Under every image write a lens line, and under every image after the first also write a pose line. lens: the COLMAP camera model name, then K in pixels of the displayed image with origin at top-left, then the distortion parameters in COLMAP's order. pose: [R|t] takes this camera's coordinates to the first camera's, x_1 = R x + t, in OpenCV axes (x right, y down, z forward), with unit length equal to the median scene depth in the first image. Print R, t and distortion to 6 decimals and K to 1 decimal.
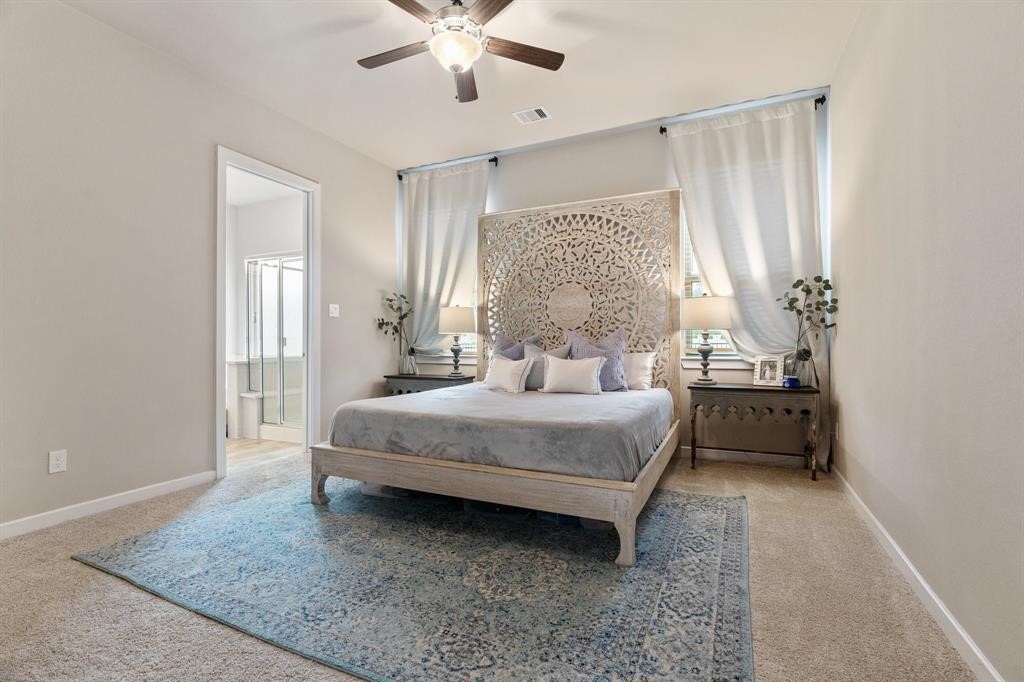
lens RADIAL K [[473.4, 0, 509.4], [0, 473.4, 340.7], [0, 0, 1]] dist [0.000838, 0.001153]
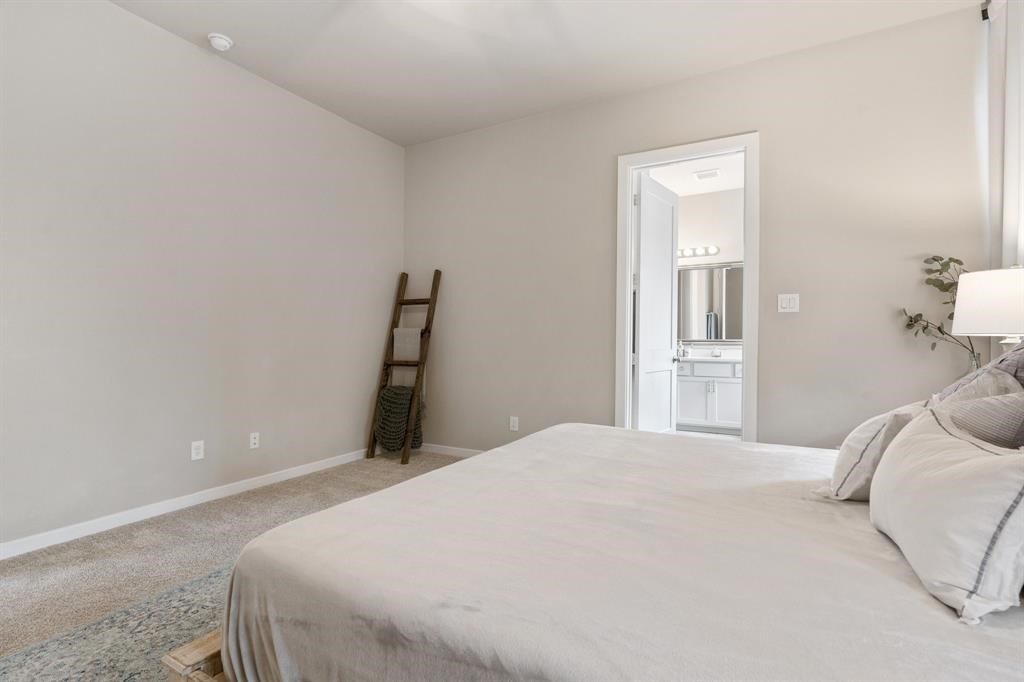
lens RADIAL K [[473.4, 0, 515.5], [0, 473.4, 342.9], [0, 0, 1]] dist [0.000838, 0.001153]
pose [[-0.058550, 0.009691, -0.998237, 0.357065], [0.001094, 0.999953, 0.009643, -0.014112], [0.998284, -0.000527, -0.058558, 0.672498]]
